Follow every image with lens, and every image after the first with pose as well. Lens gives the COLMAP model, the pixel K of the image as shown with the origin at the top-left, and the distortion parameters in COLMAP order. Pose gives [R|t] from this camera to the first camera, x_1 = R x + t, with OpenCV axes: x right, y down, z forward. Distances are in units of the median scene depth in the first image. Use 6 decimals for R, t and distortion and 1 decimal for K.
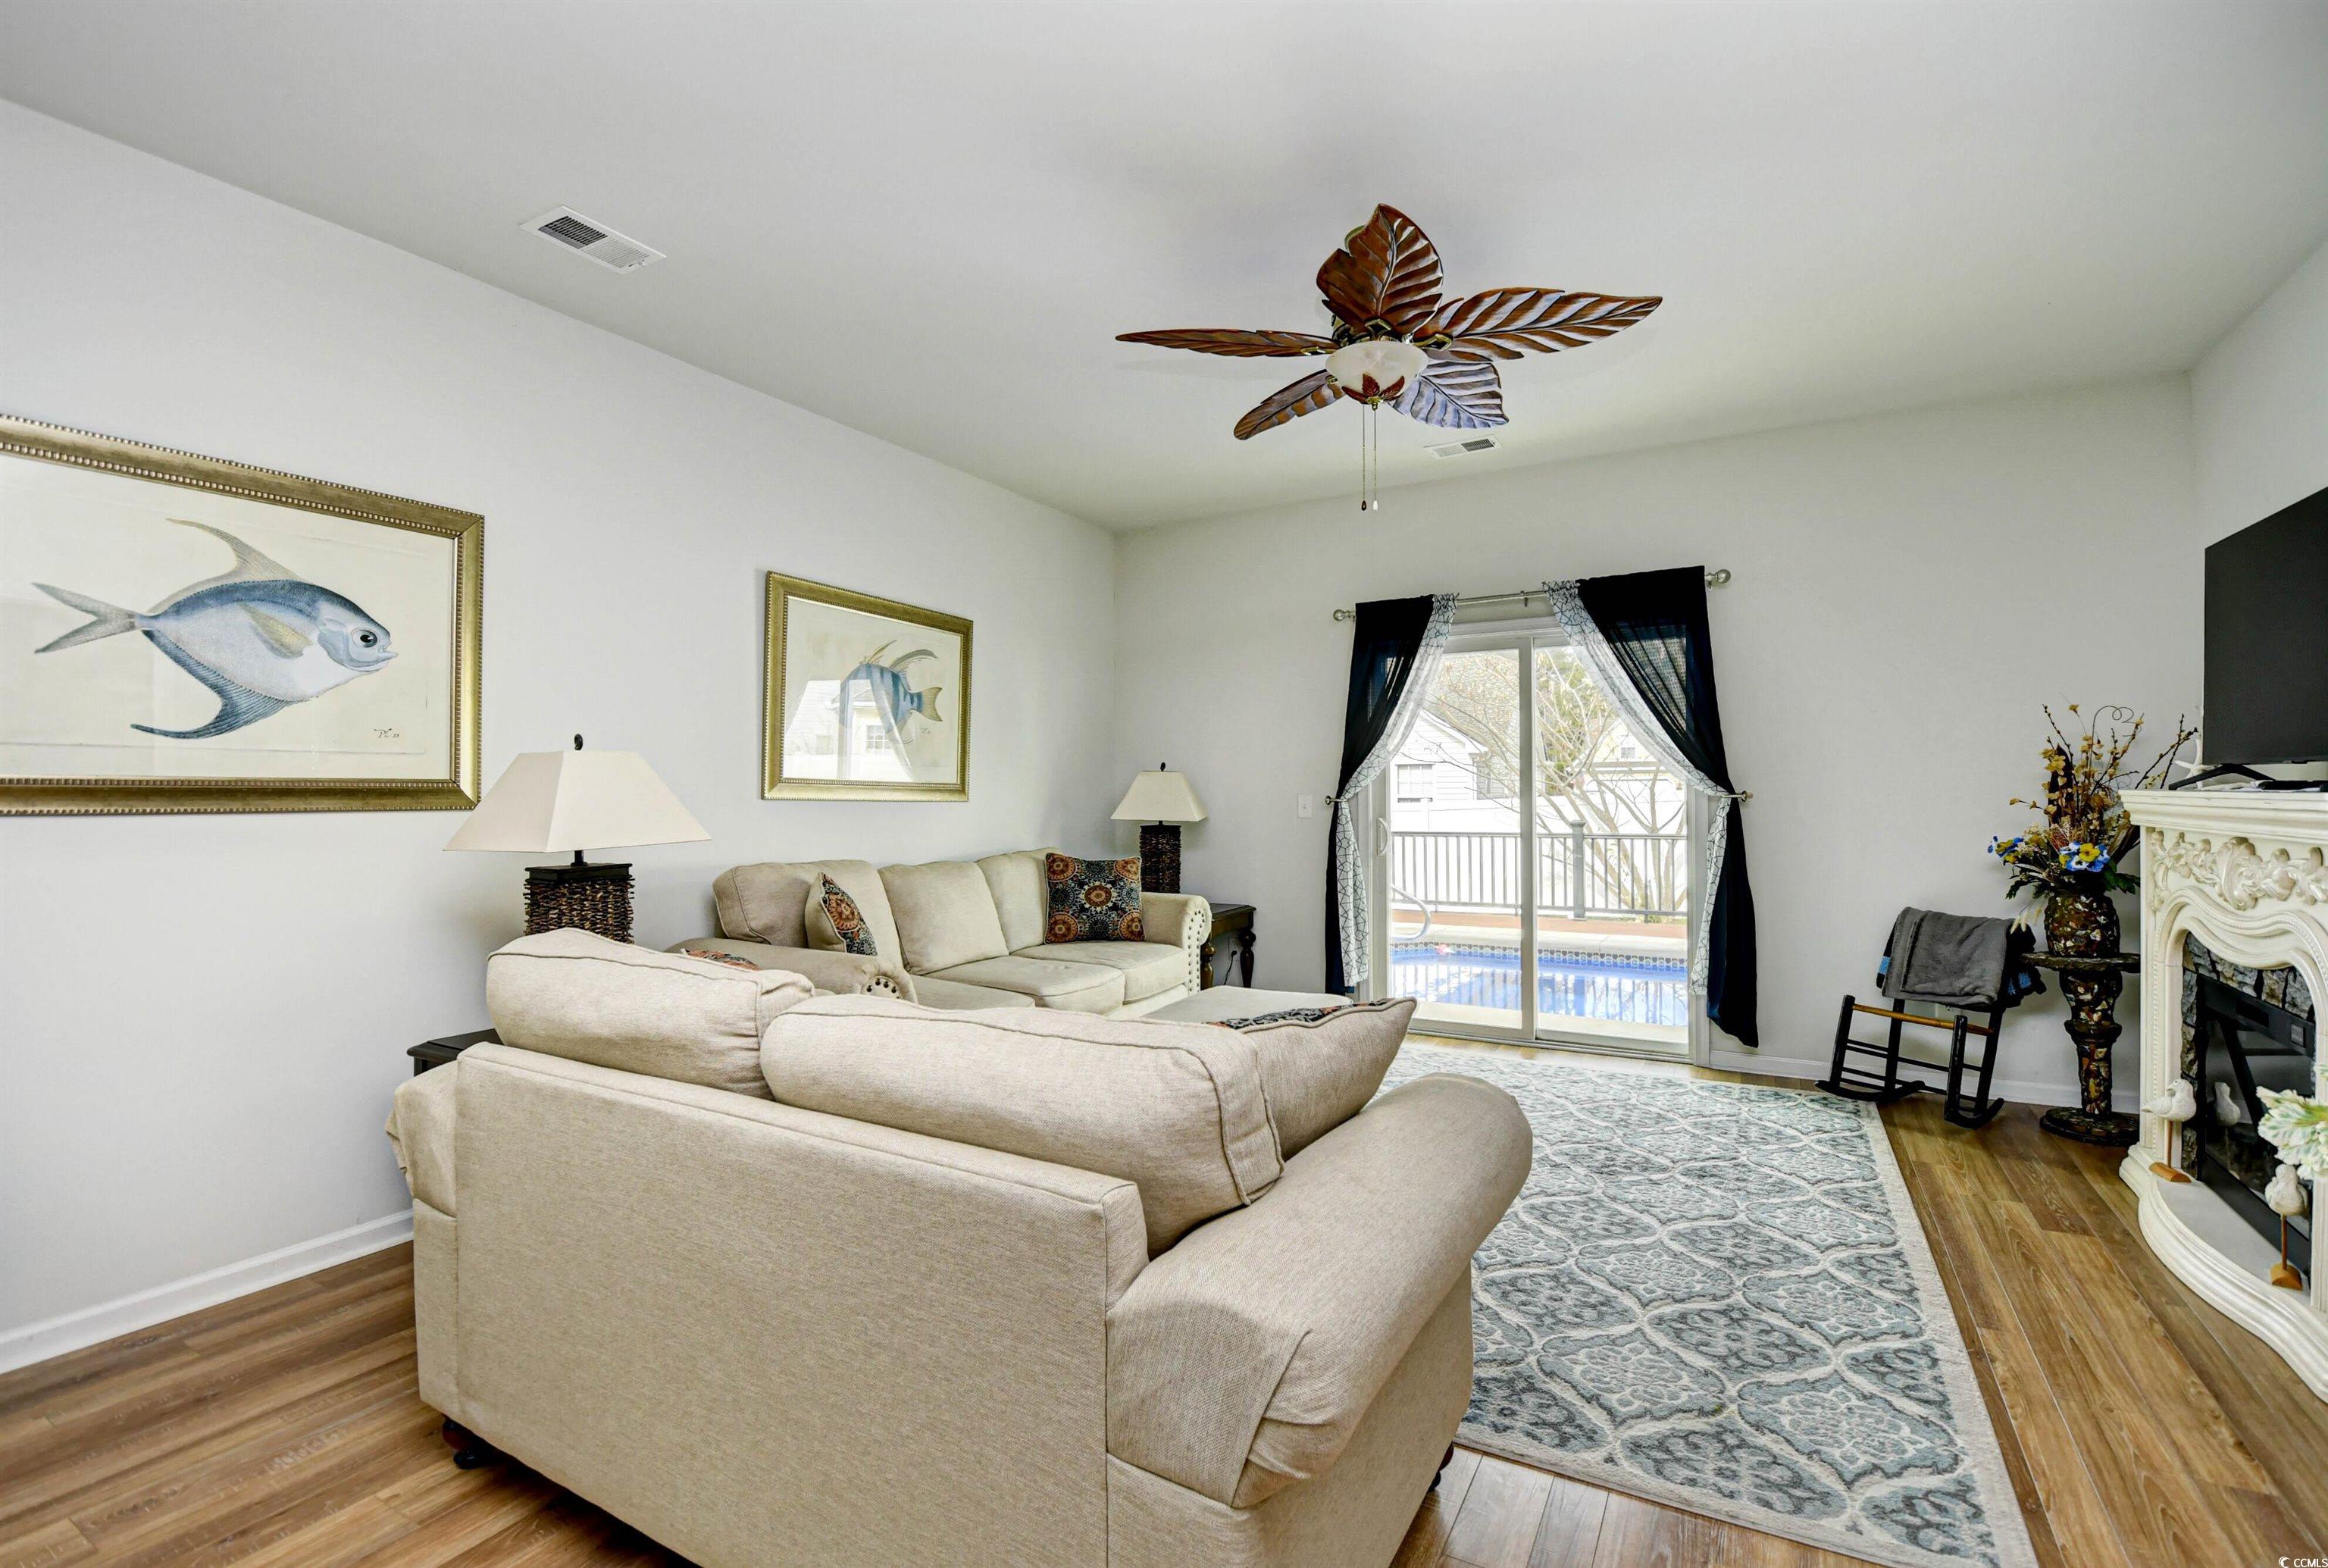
lens RADIAL K [[1051.8, 0, 1157.9], [0, 1051.8, 790.1], [0, 0, 1]] dist [0.044402, -0.038708]
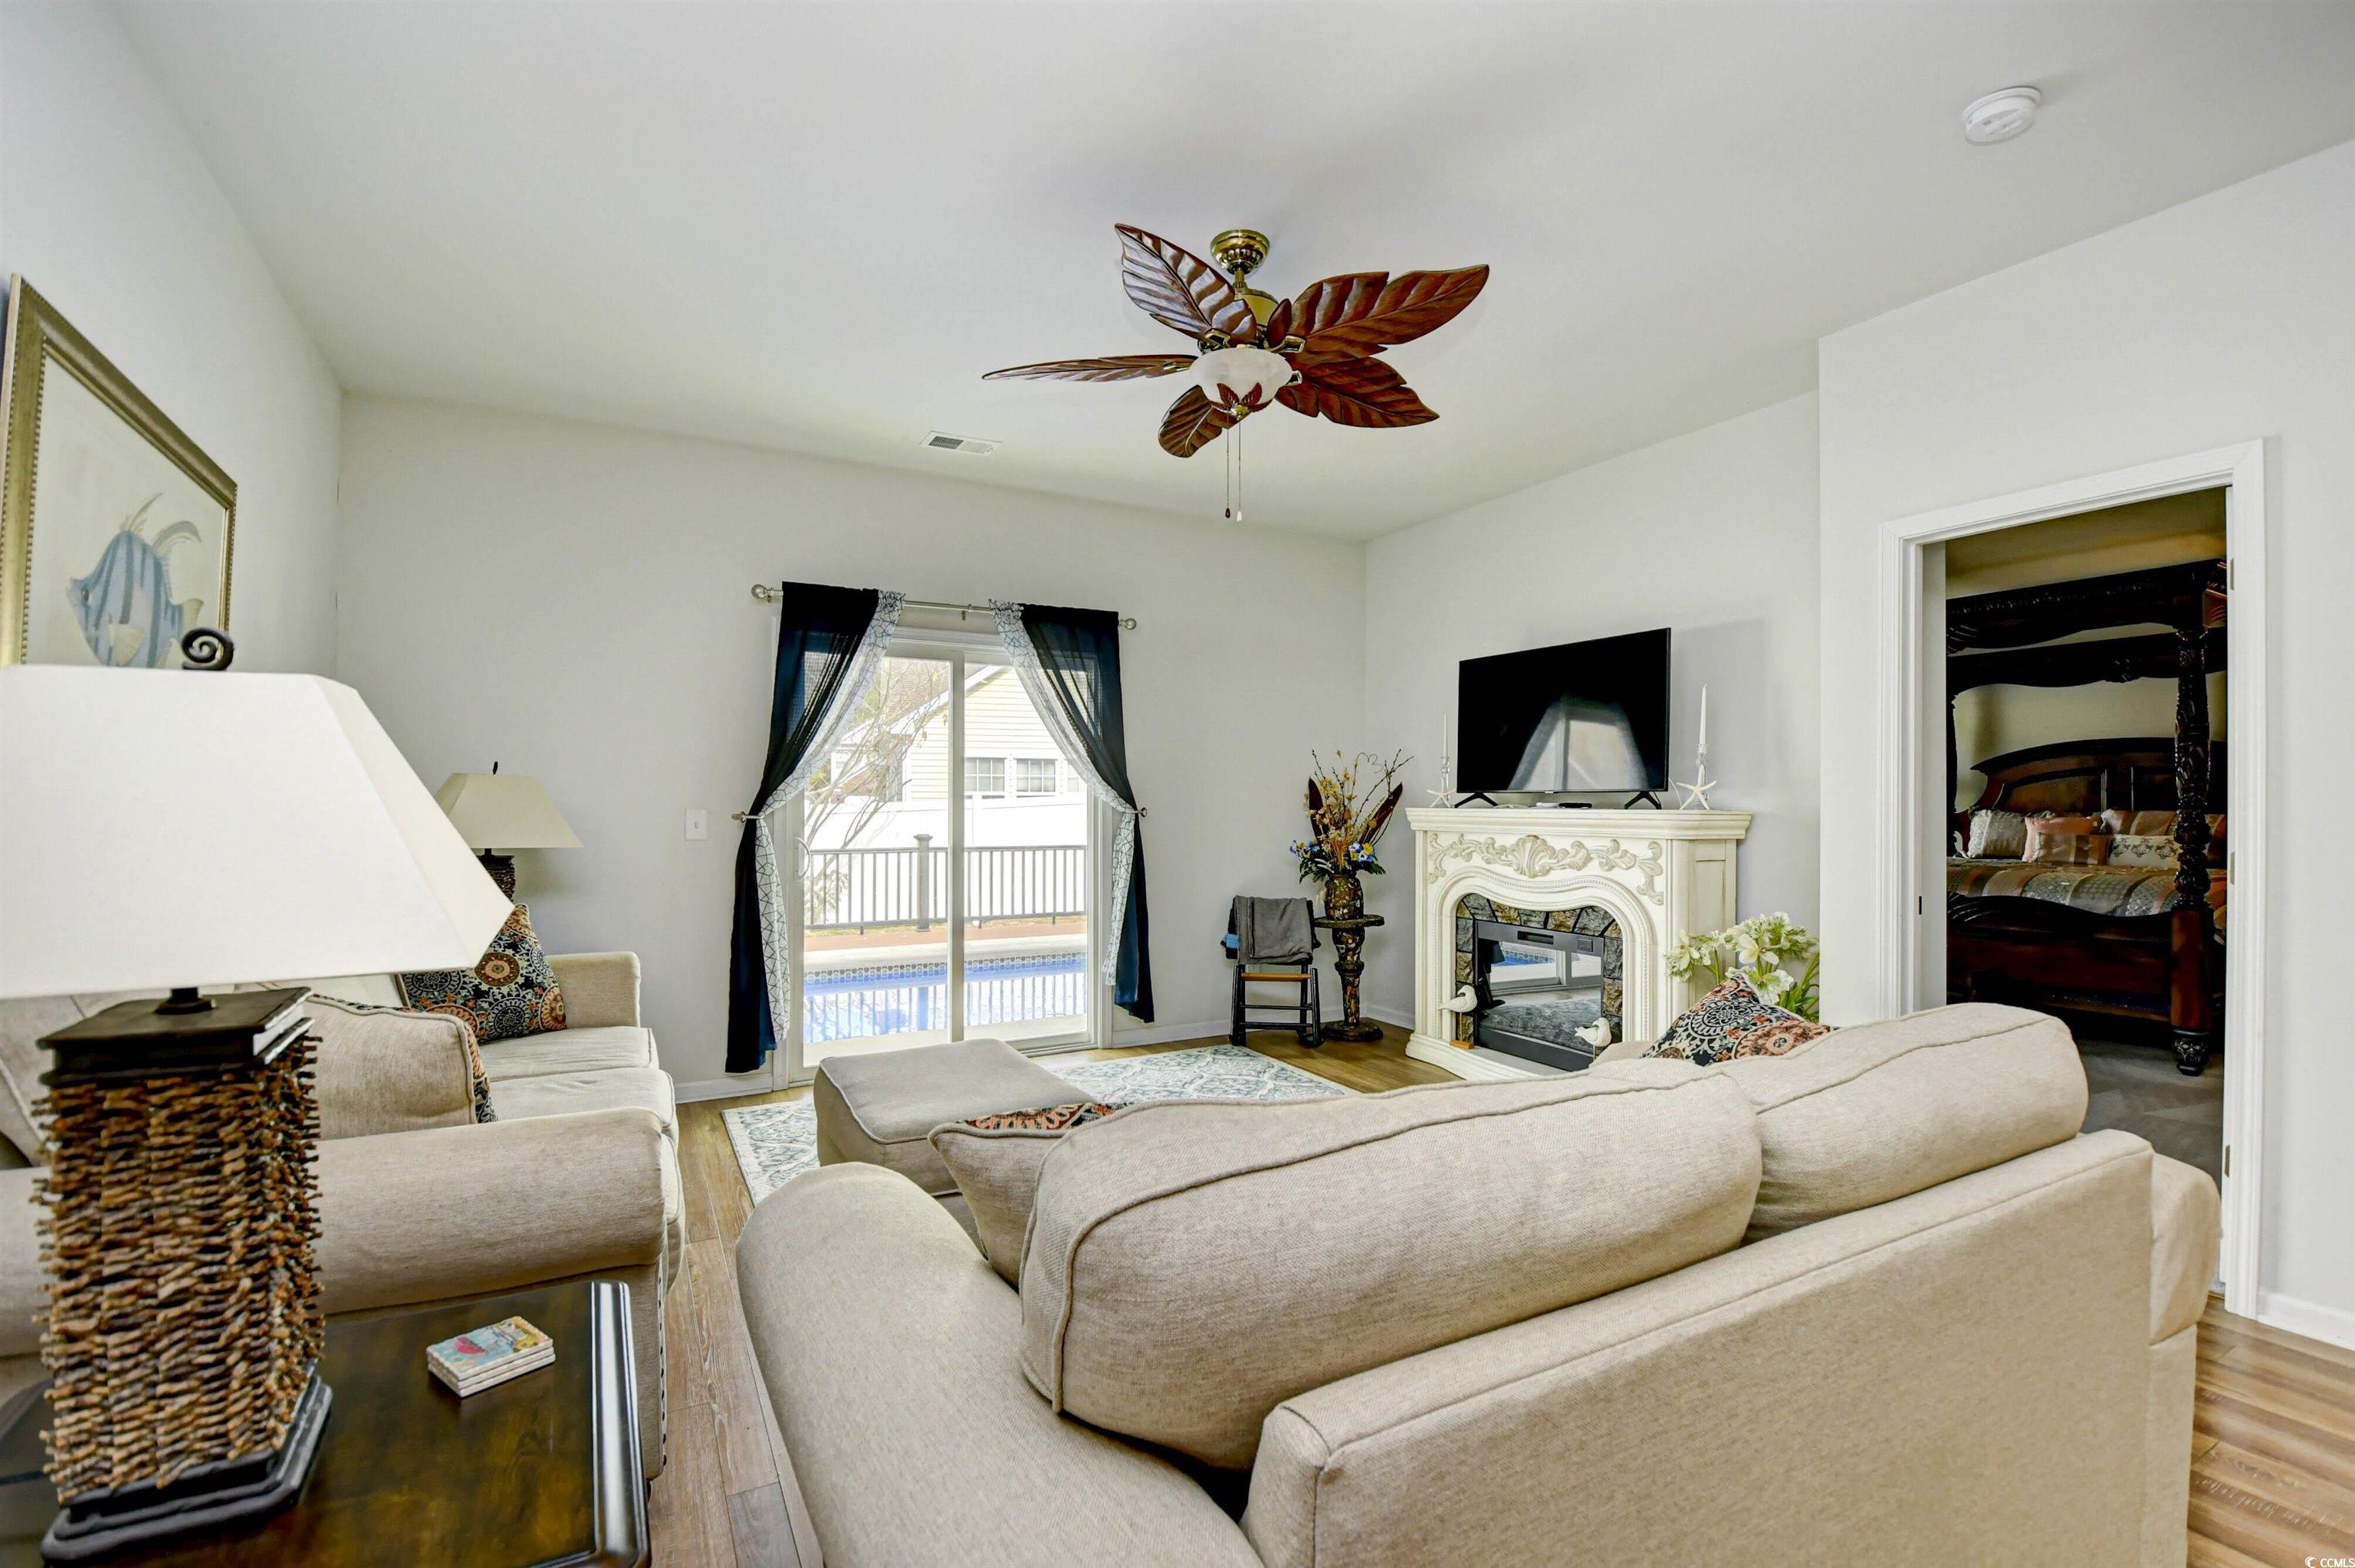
lens RADIAL K [[1054.7, 0, 1195.1], [0, 1054.7, 802.0], [0, 0, 1]] dist [0.015207, -0.009473]
pose [[0.519085, 0.007695, 0.854688, -0.490105], [-0.003446, 0.999970, -0.006909, 0.003208], [-0.854716, 0.000641, 0.519096, 0.390946]]
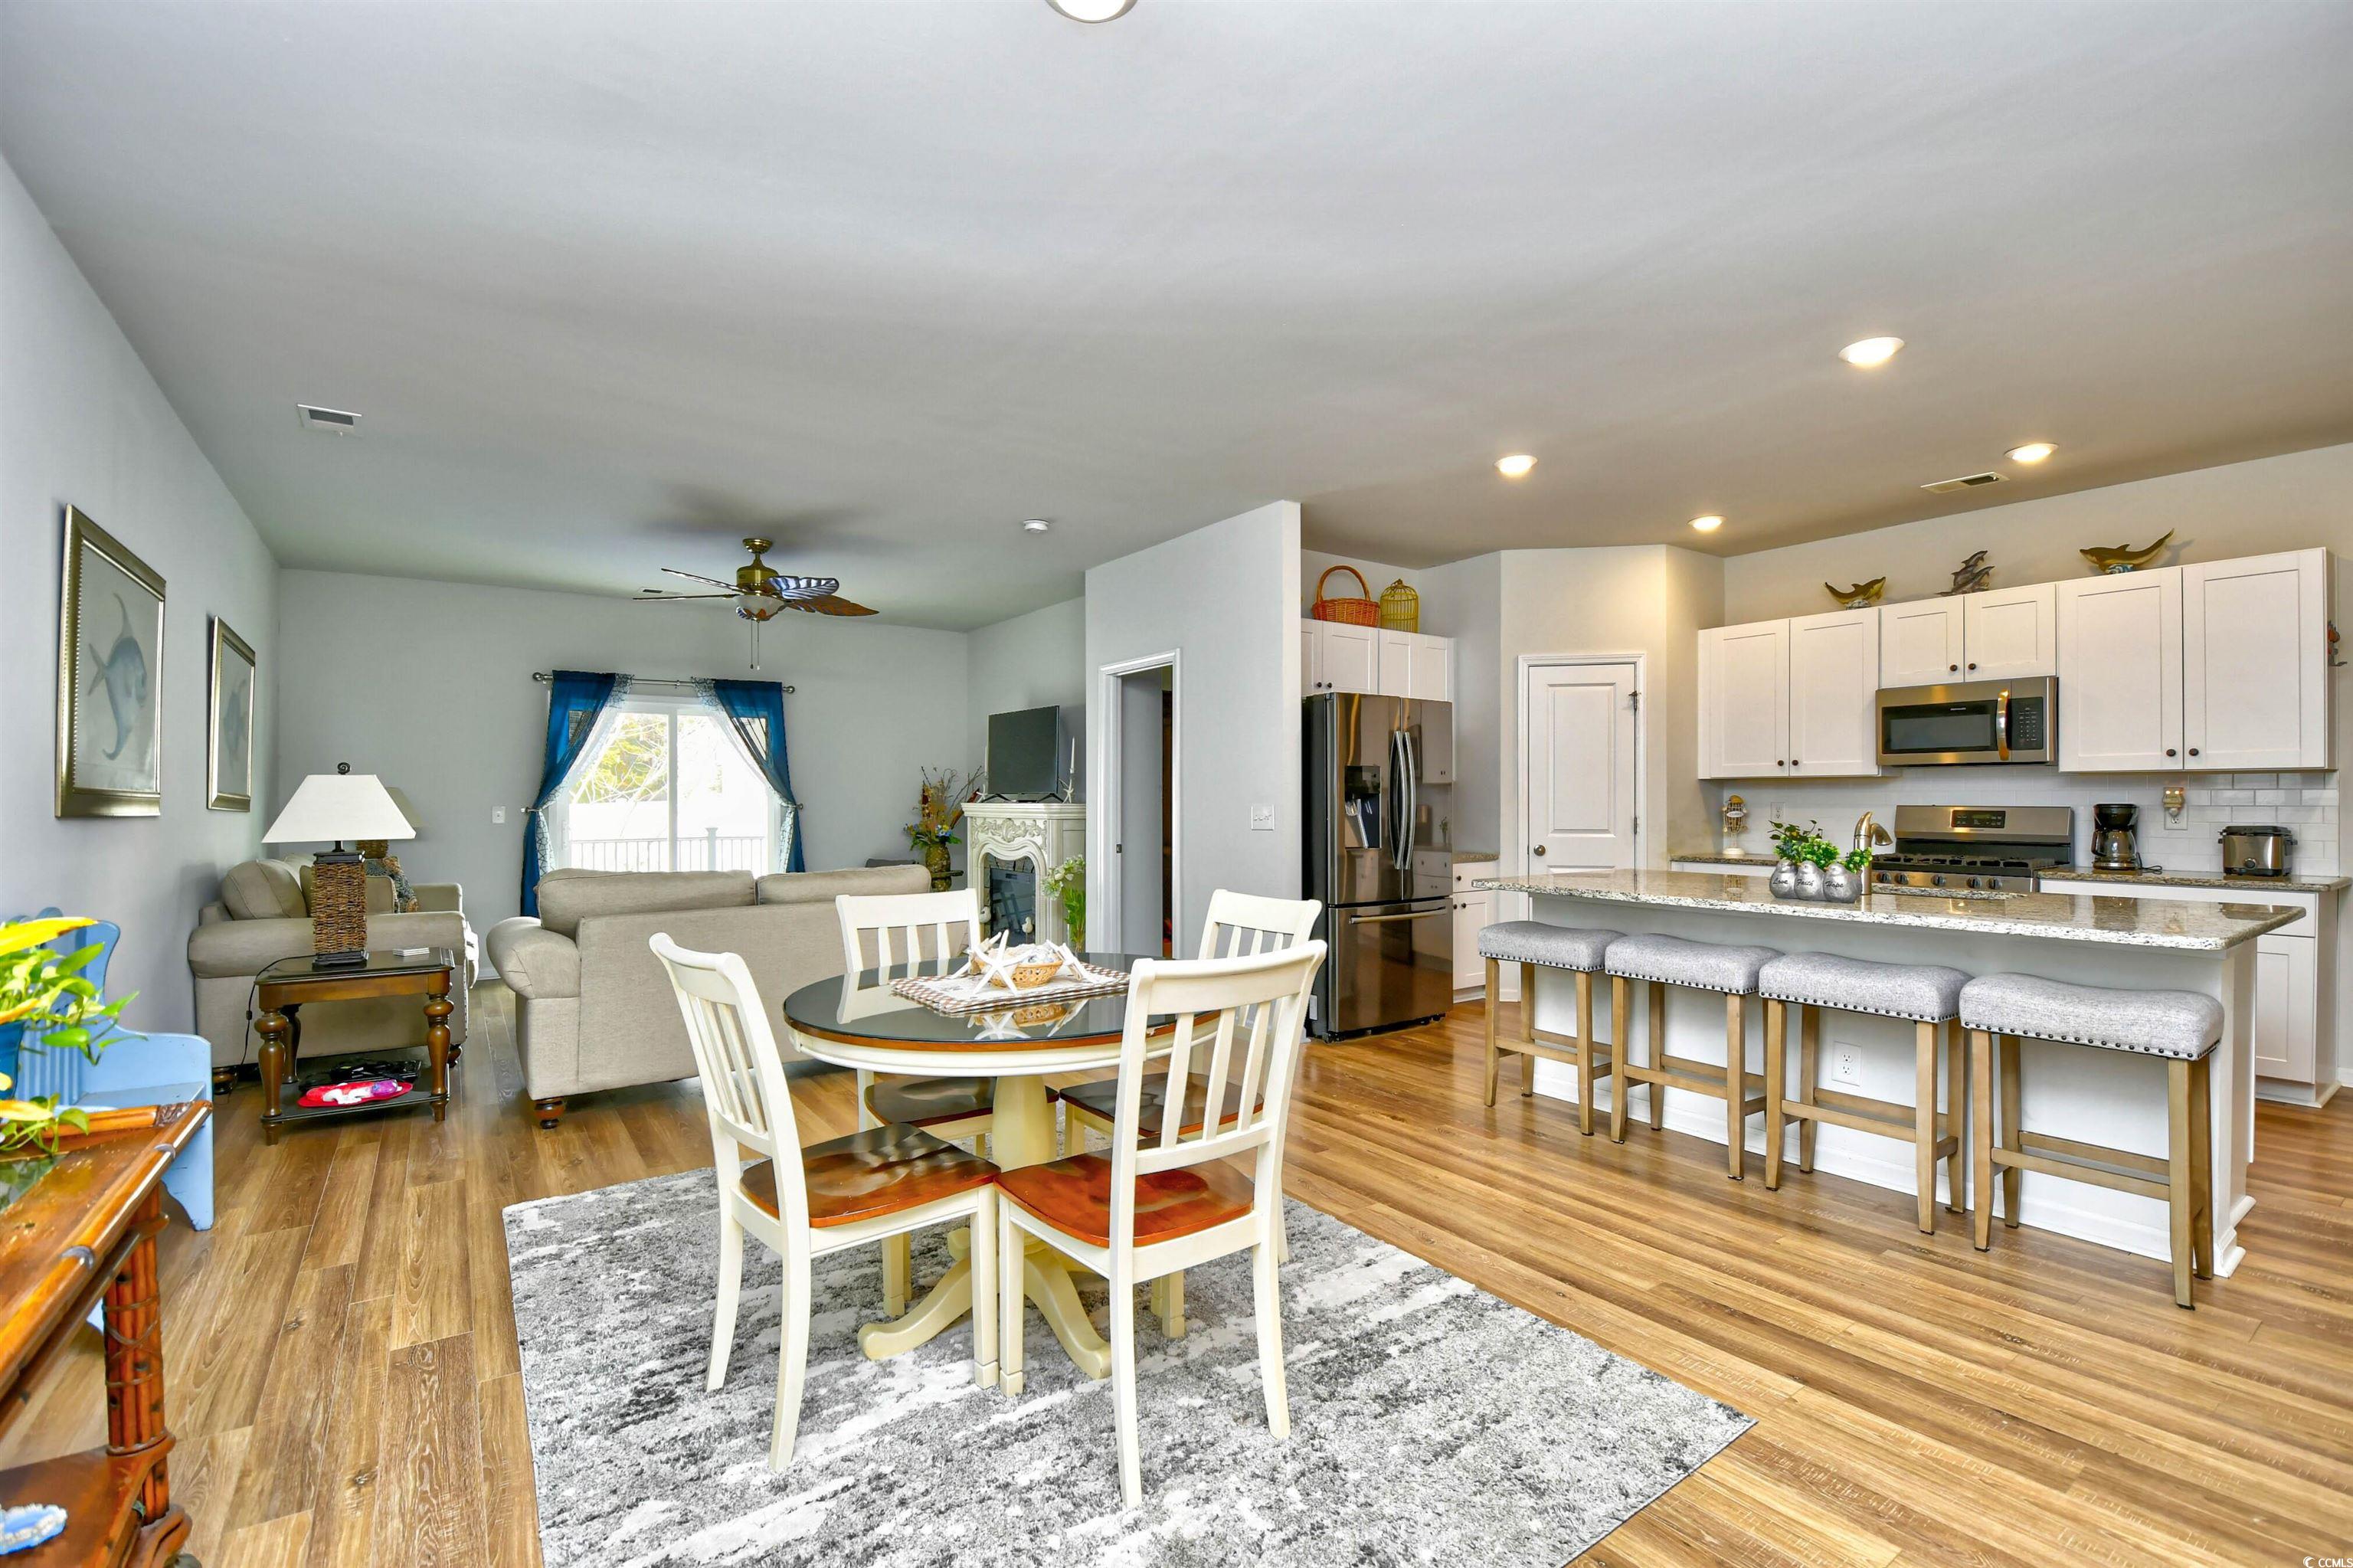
lens RADIAL K [[1032.8, 0, 1170.4], [0, 1032.8, 801.2], [0, 0, 1]] dist [0.021403, -0.022203]
pose [[0.409814, -0.003559, 0.912162, -0.974648], [0.008411, 0.999965, 0.000123, 0.000808], [-0.912130, 0.007622, 0.409829, -0.392777]]
